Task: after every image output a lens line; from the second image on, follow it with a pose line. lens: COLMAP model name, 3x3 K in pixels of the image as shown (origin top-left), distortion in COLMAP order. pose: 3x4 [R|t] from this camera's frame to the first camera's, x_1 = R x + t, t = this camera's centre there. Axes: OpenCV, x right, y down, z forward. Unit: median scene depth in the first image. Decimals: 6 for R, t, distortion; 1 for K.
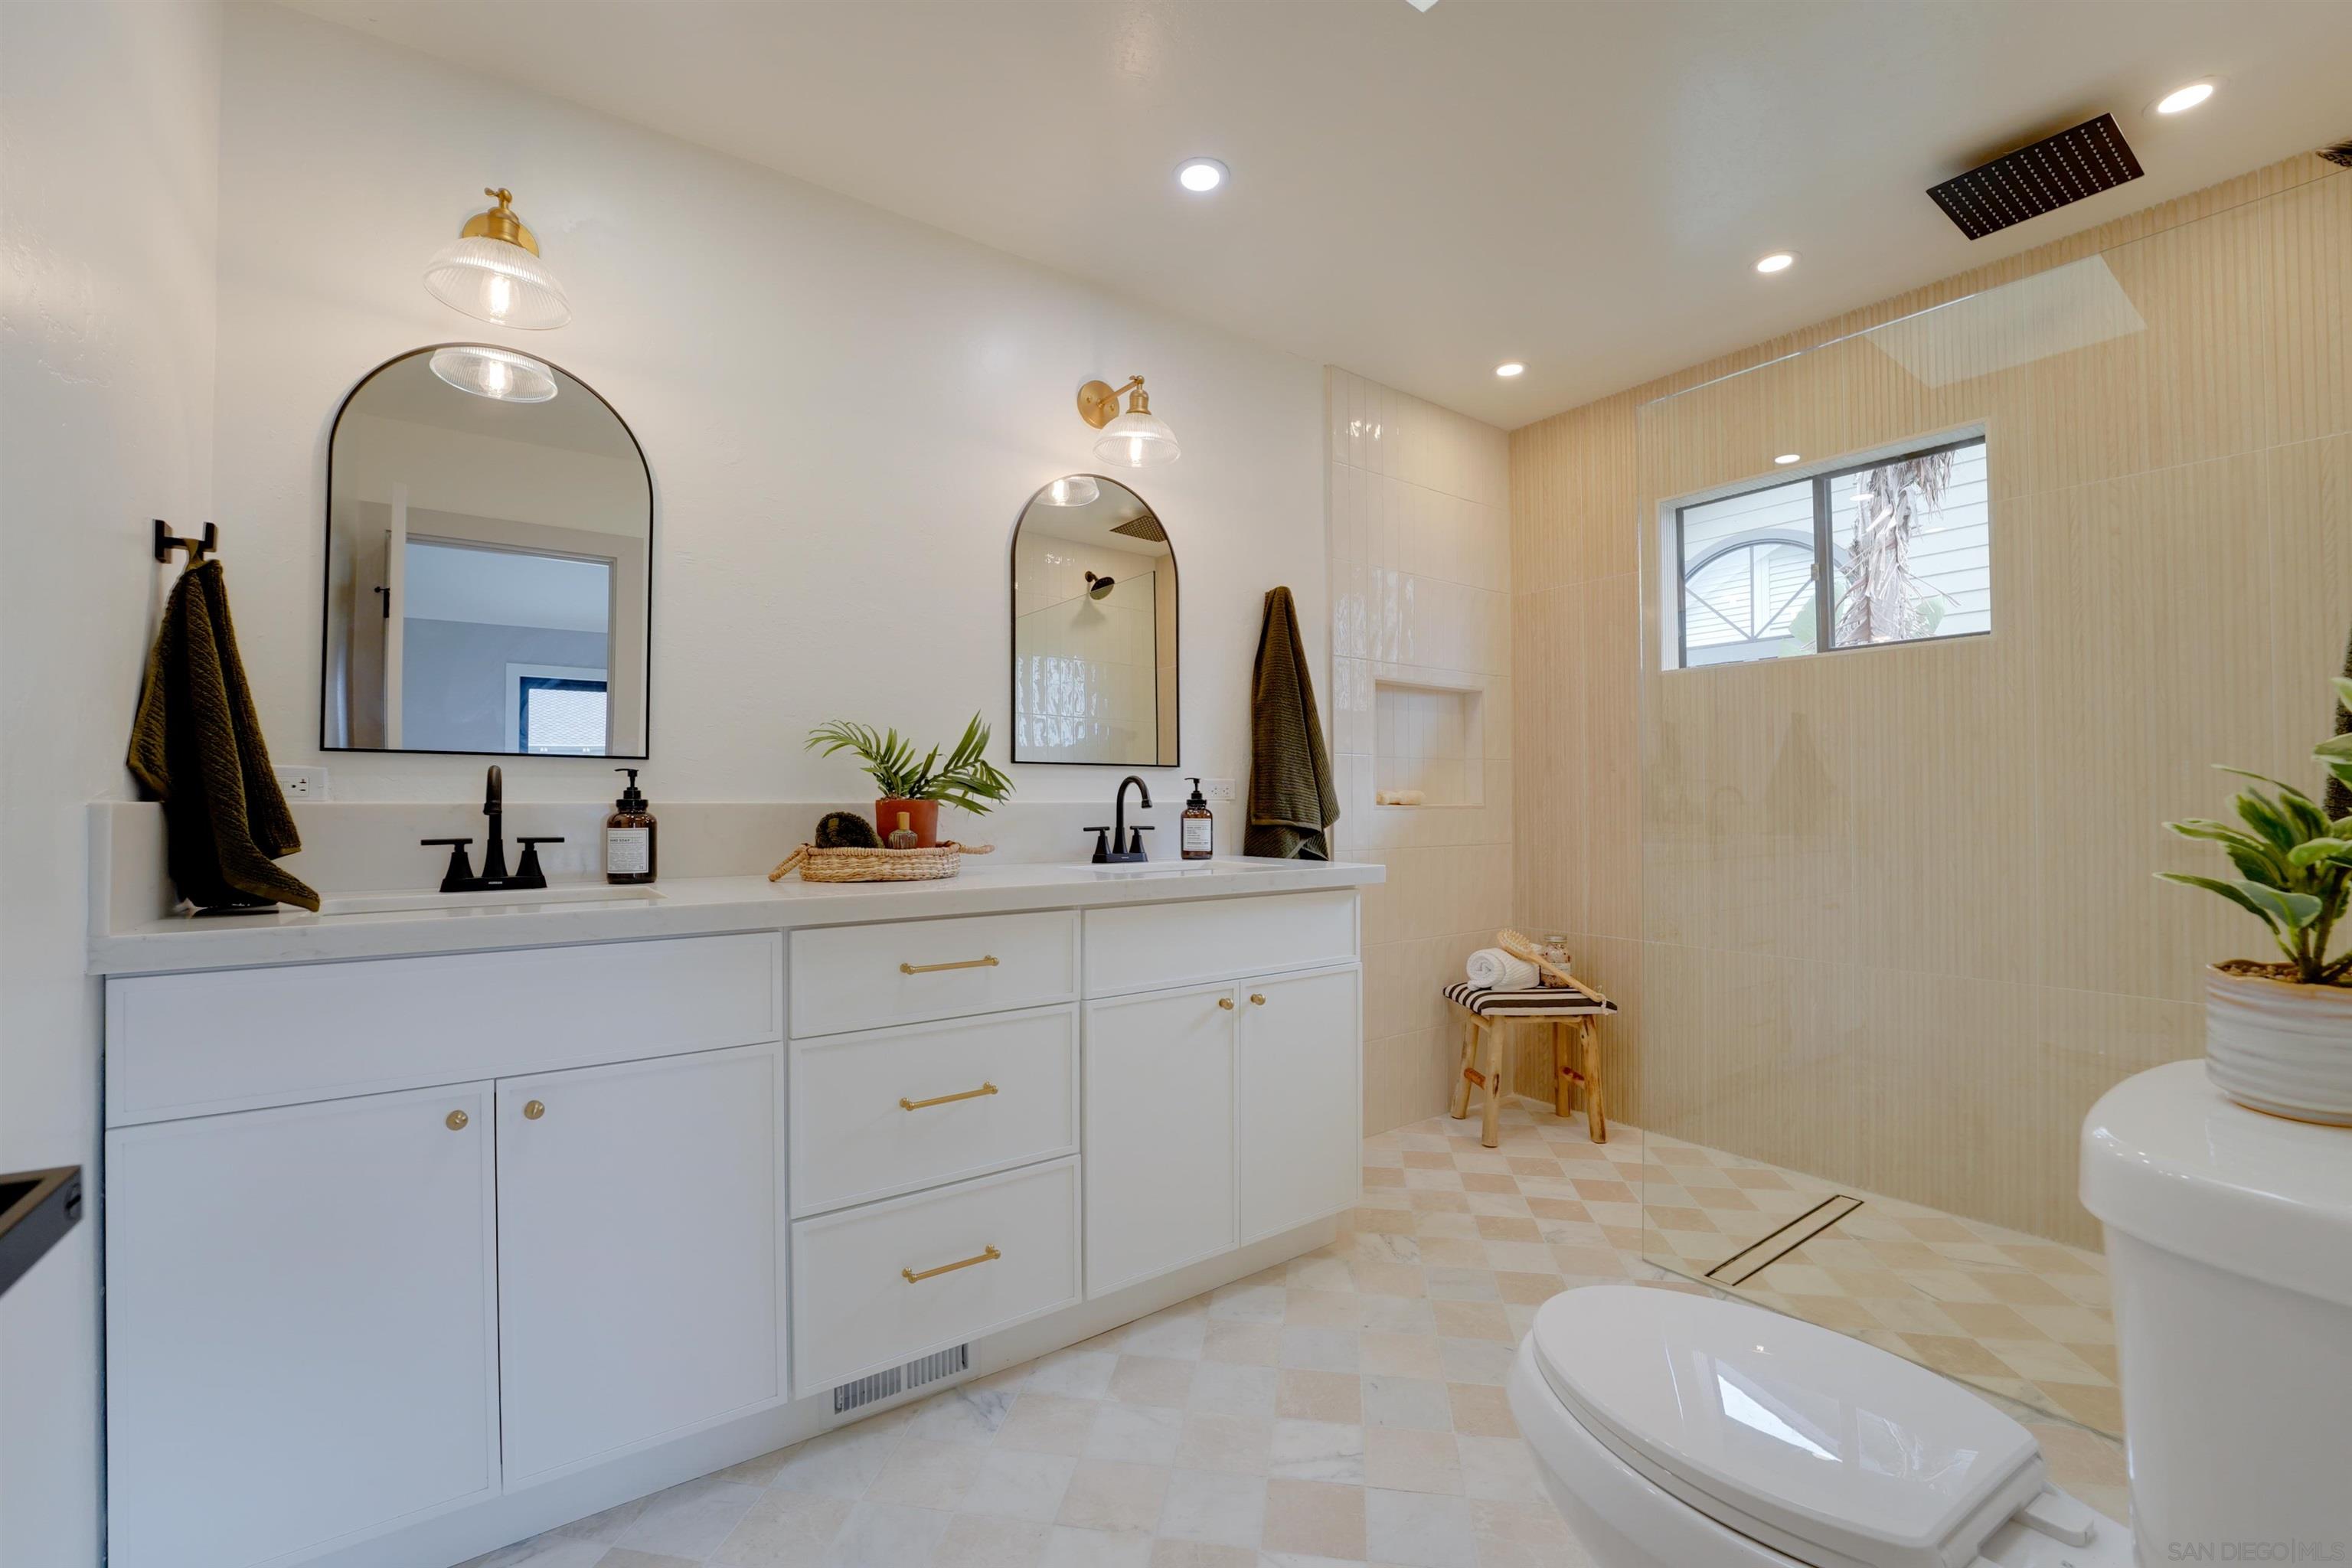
lens RADIAL K [[968.6, 0, 1175.6], [0, 968.6, 789.8], [0, 0, 1]] dist [-0.026003, 0.000039]
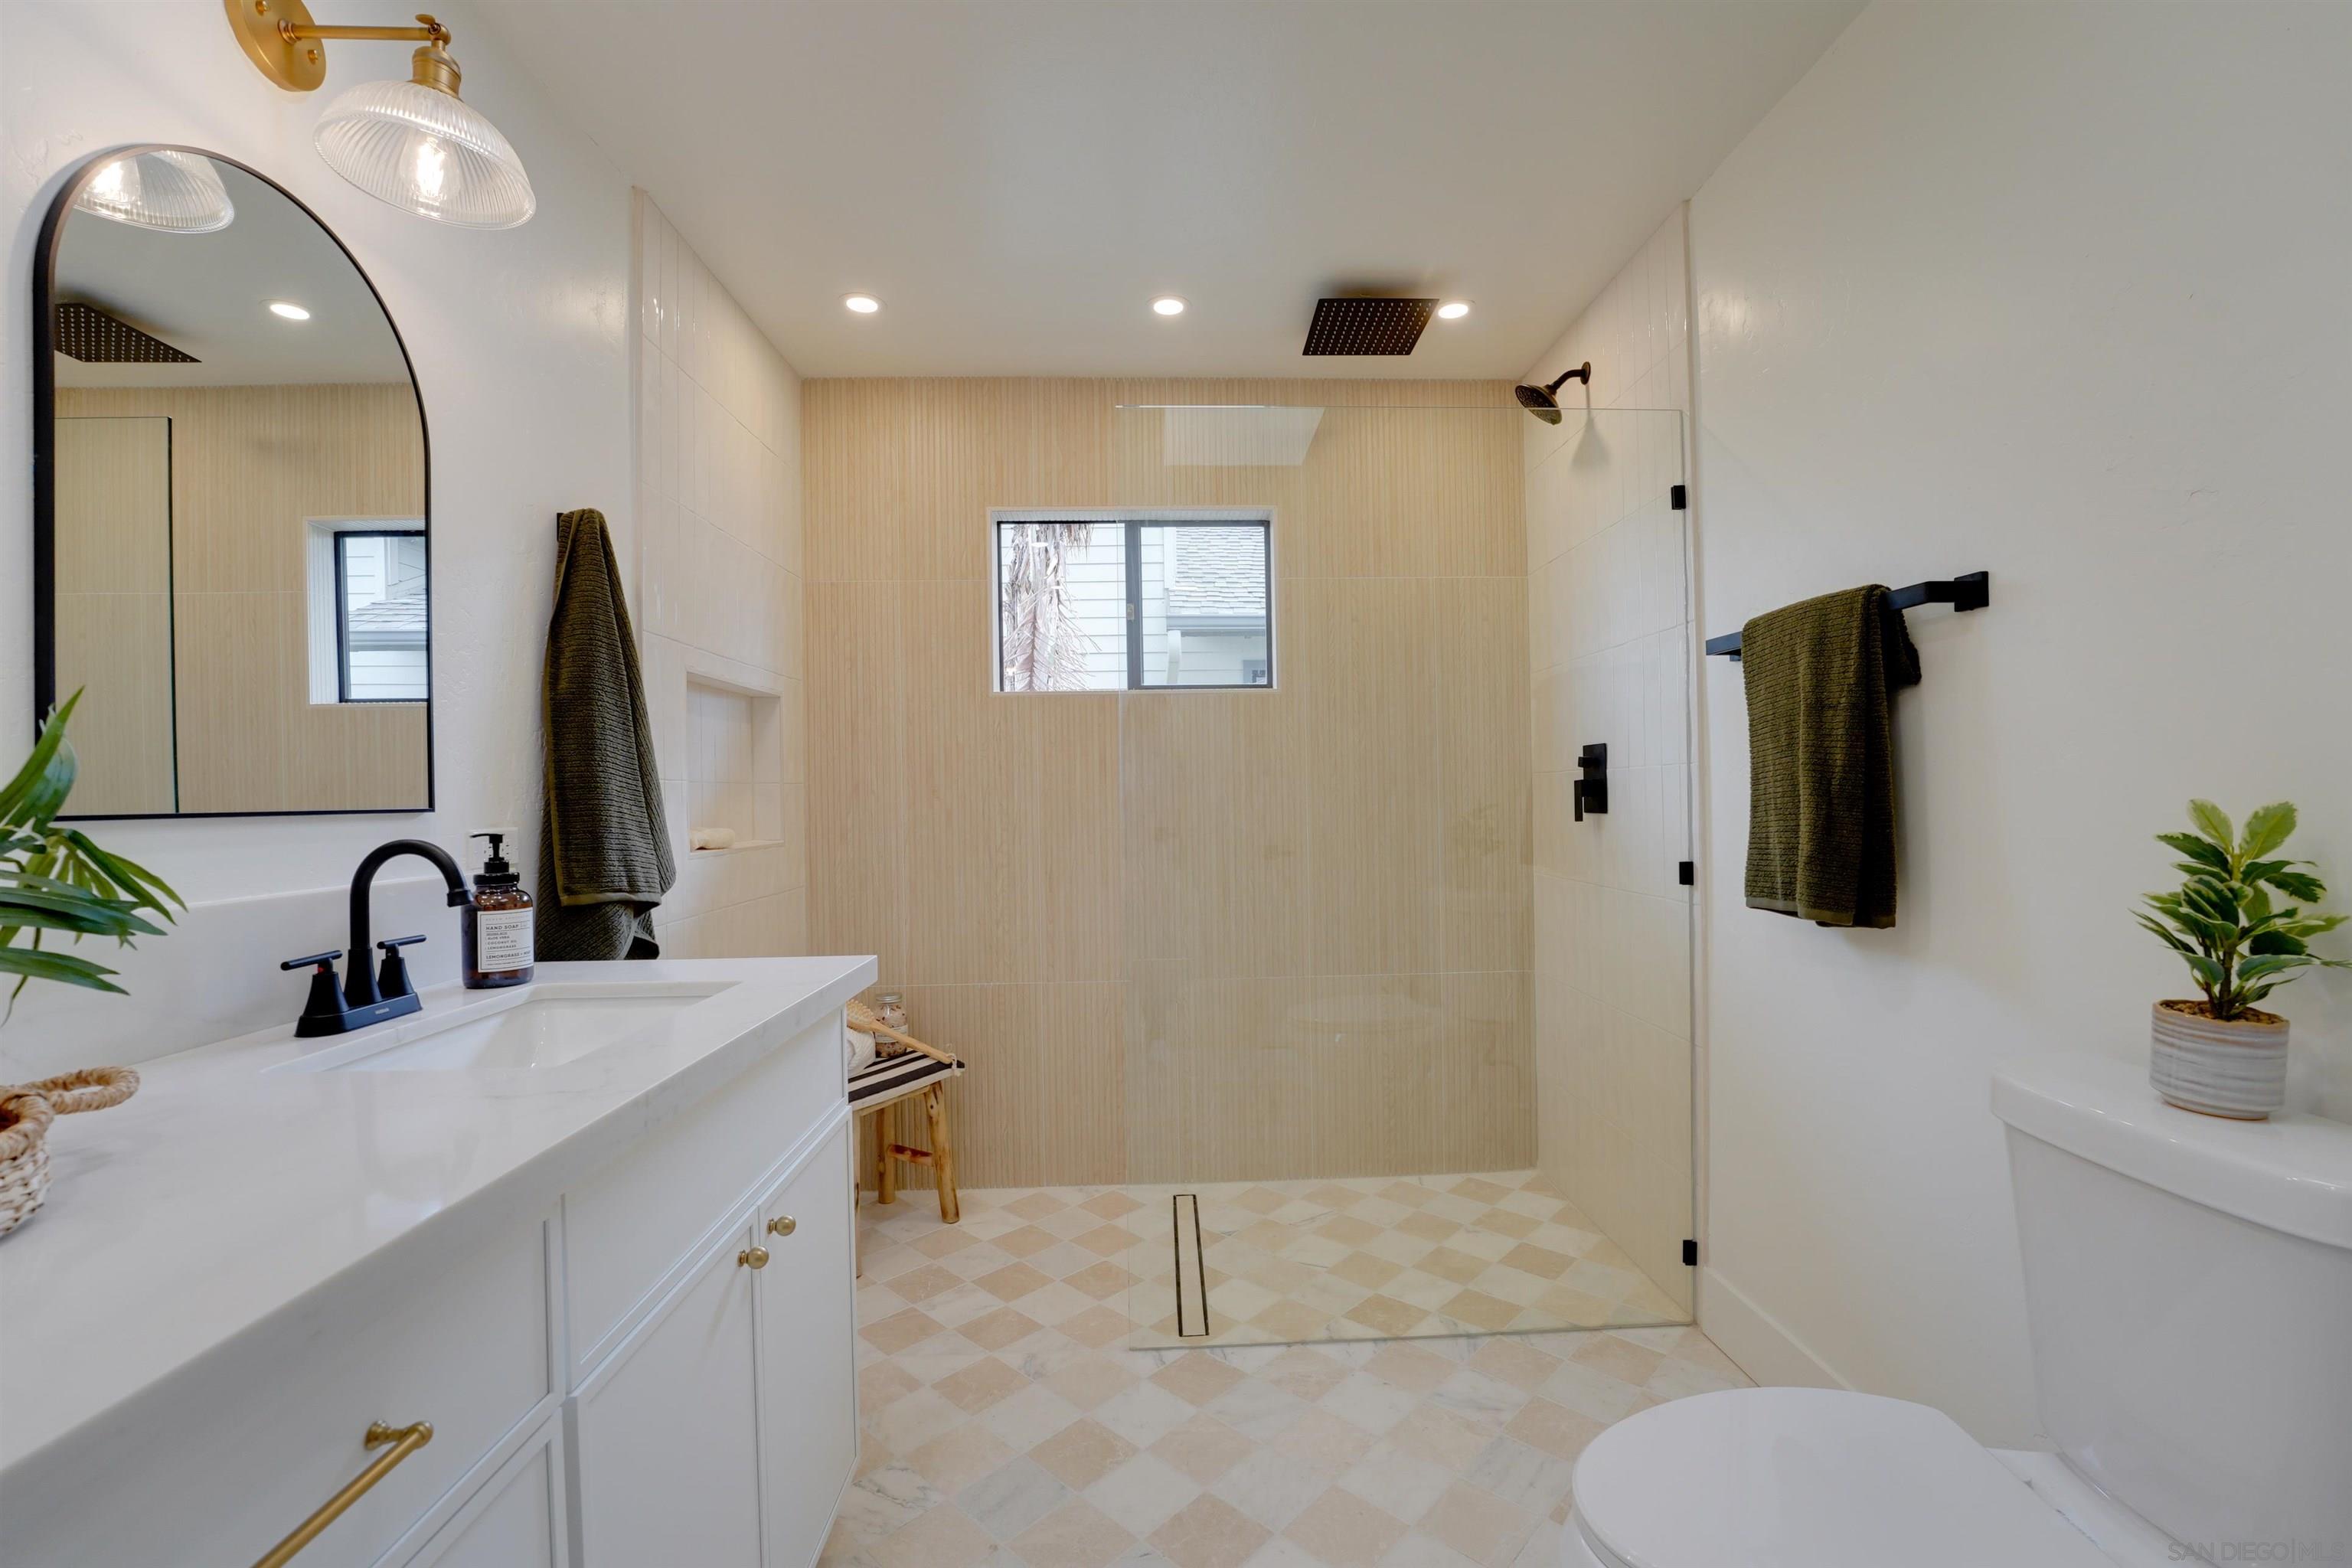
lens RADIAL K [[972.0, 0, 1189.9], [0, 972.0, 792.8], [0, 0, 1]] dist [-0.026982, -0.000029]
pose [[0.551912, -0.005504, 0.833884, -0.214648], [0.002914, 0.999985, 0.004672, -0.037122], [-0.833897, -0.000149, 0.551920, 0.397849]]
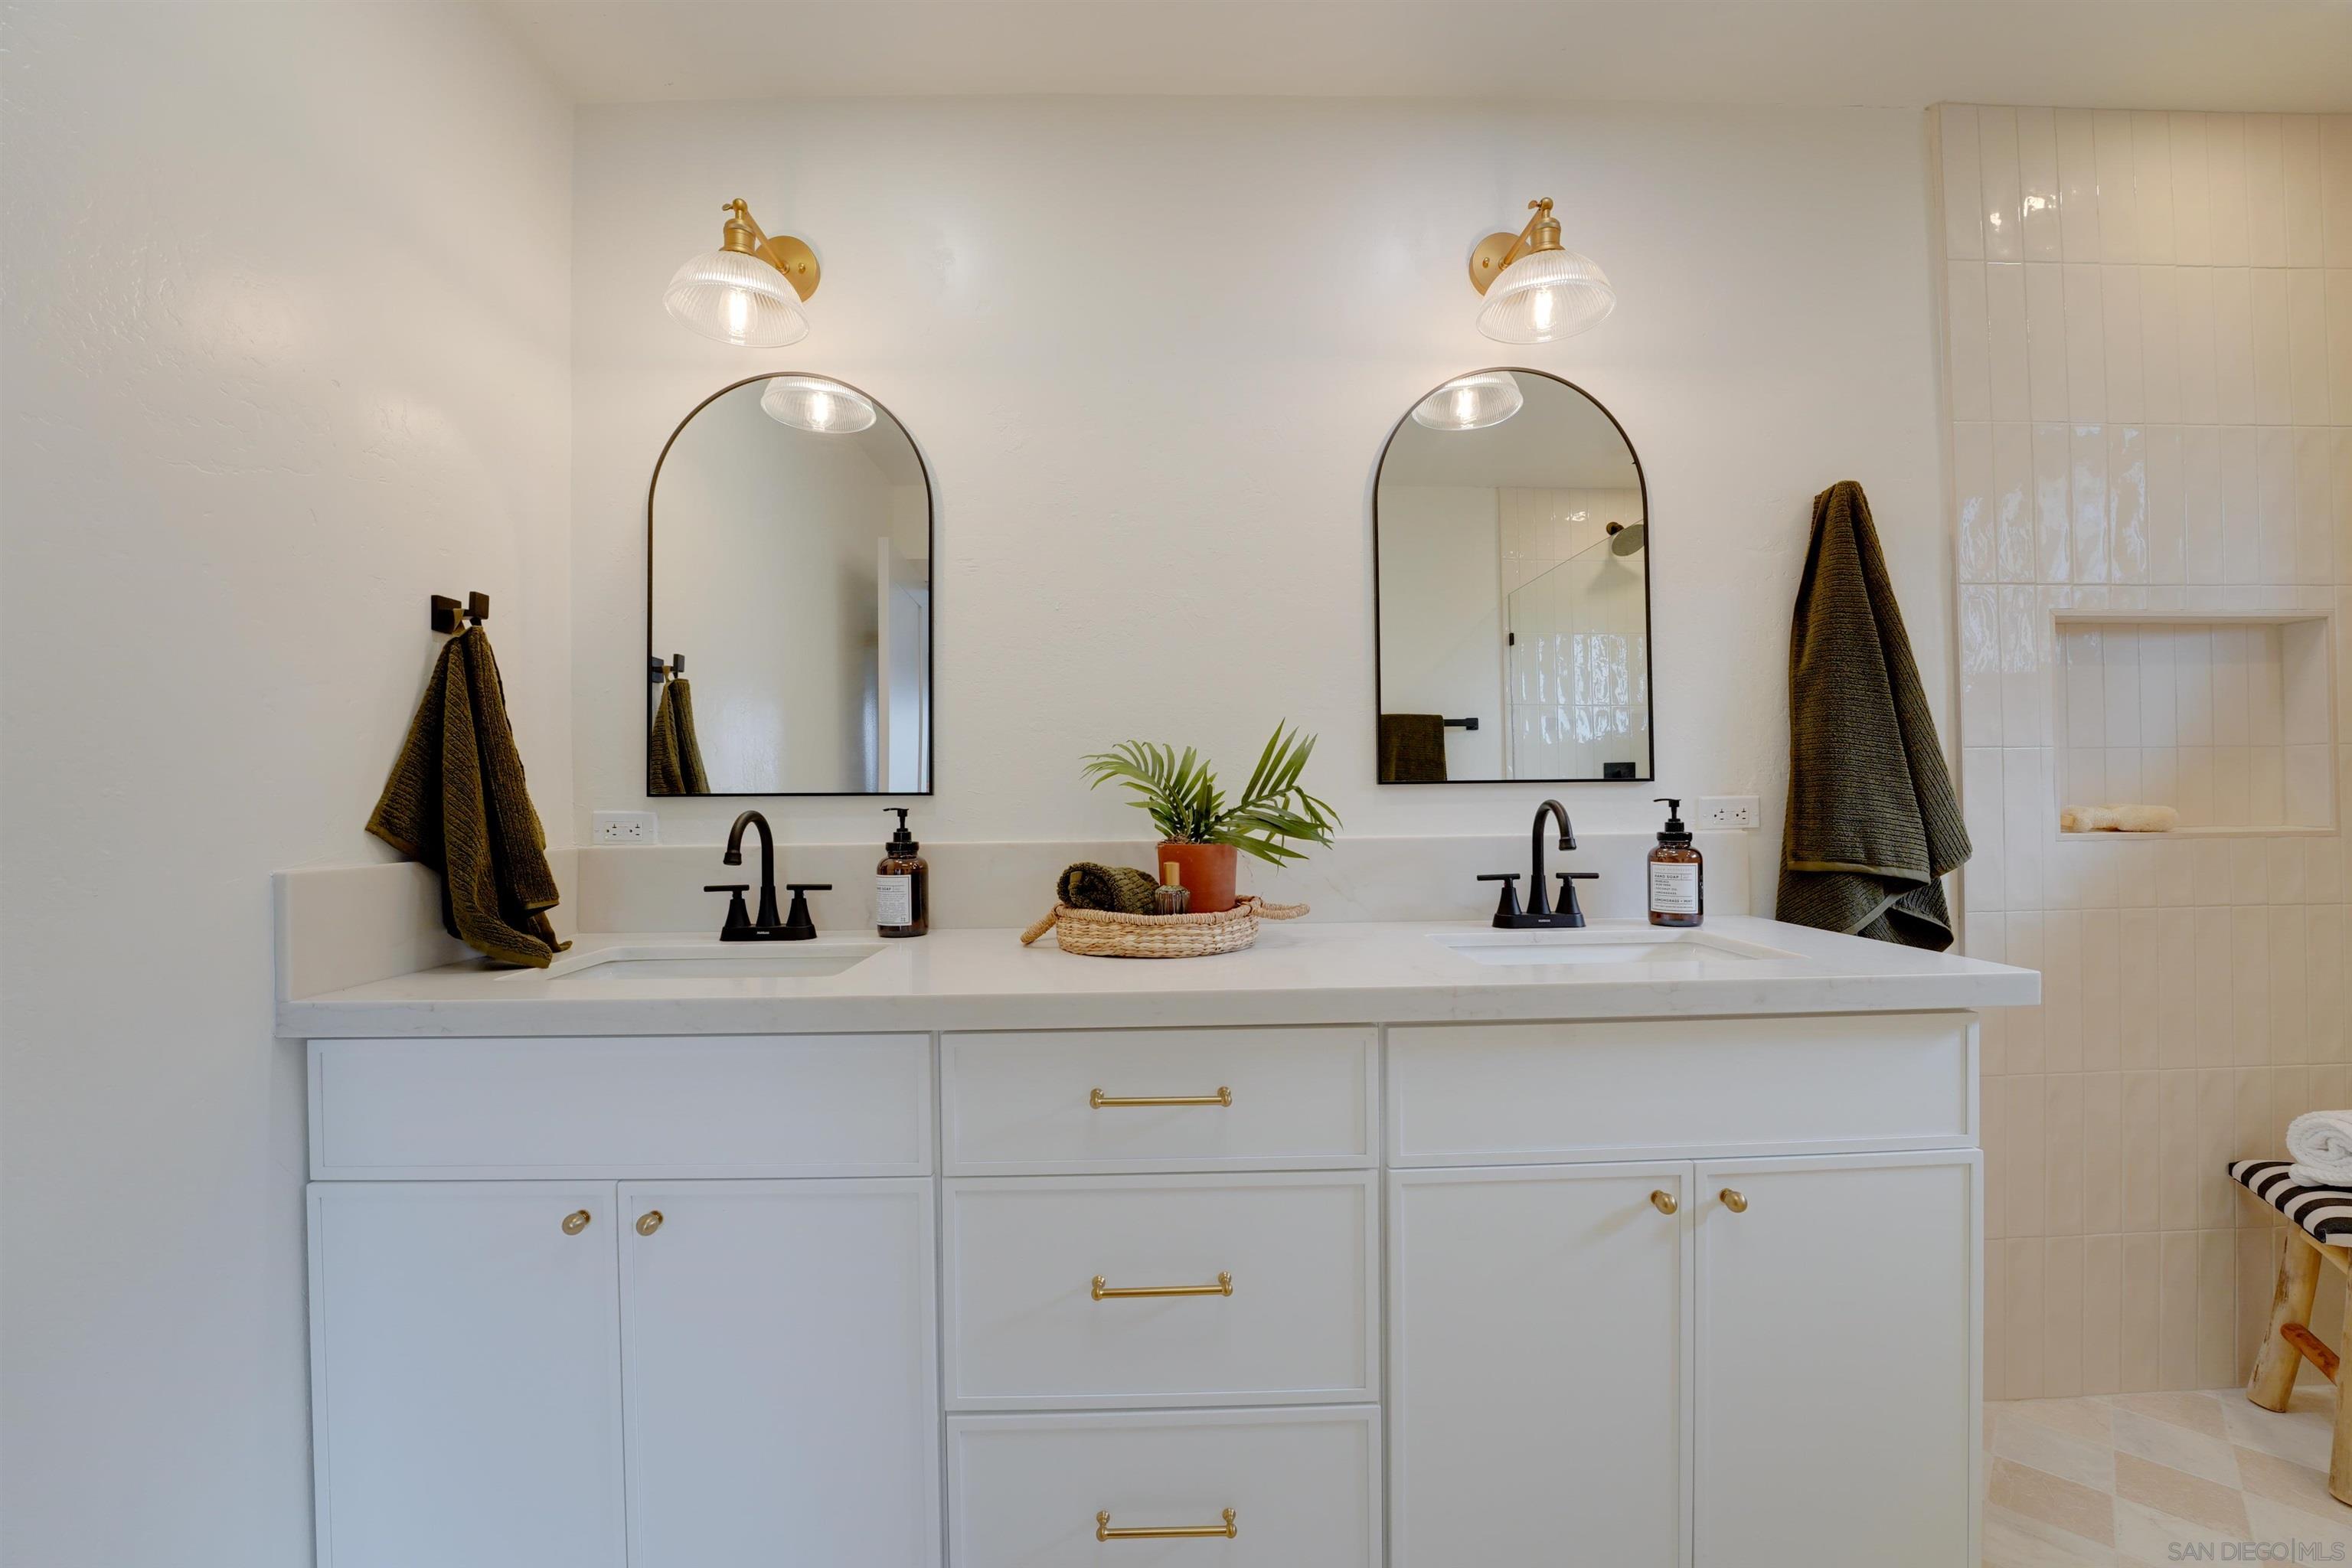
lens RADIAL K [[961.5, 0, 1176.2], [0, 961.5, 789.9], [0, 0, 1]] dist [-0.031334, 0.004576]
pose [[0.824008, -0.012608, -0.566438, 0.111105], [0.017874, 0.999833, 0.003748, -0.027207], [0.566296, -0.013213, 0.824096, 0.297286]]
